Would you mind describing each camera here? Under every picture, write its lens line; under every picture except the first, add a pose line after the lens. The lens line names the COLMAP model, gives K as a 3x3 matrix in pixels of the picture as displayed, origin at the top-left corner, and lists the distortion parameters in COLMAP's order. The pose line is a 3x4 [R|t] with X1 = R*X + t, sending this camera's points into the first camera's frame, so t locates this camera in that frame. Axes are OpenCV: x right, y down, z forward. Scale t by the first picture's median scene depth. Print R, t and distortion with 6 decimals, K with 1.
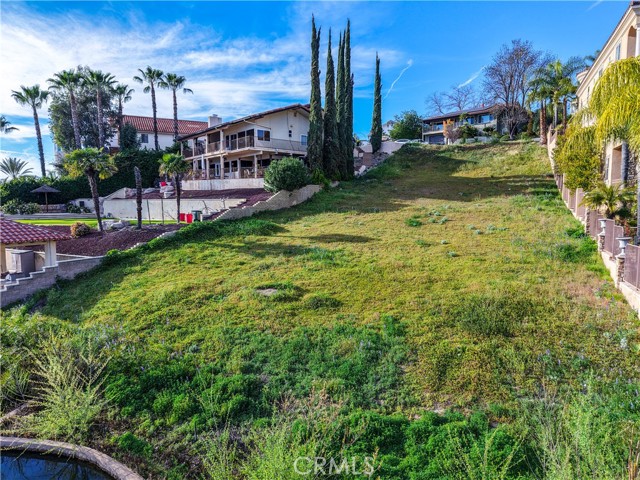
lens RADIAL K [[424.4, 0, 316.5], [0, 424.4, 242.2], [0, 0, 1]] dist [0.051968, -0.052367]
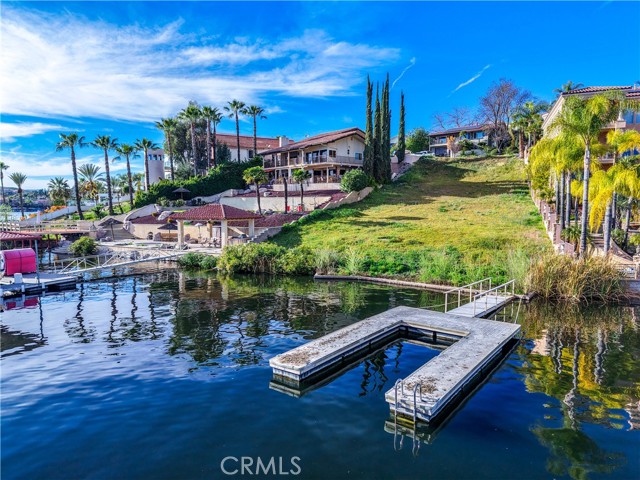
lens RADIAL K [[425.9, 0, 328.6], [0, 425.9, 263.2], [0, 0, 1]] dist [0.002270, 0.002237]
pose [[0.999362, -0.003986, 0.035505, -0.129980], [0.002125, 0.998629, 0.052305, 0.036129], [-0.035665, -0.052196, 0.998000, -0.342153]]
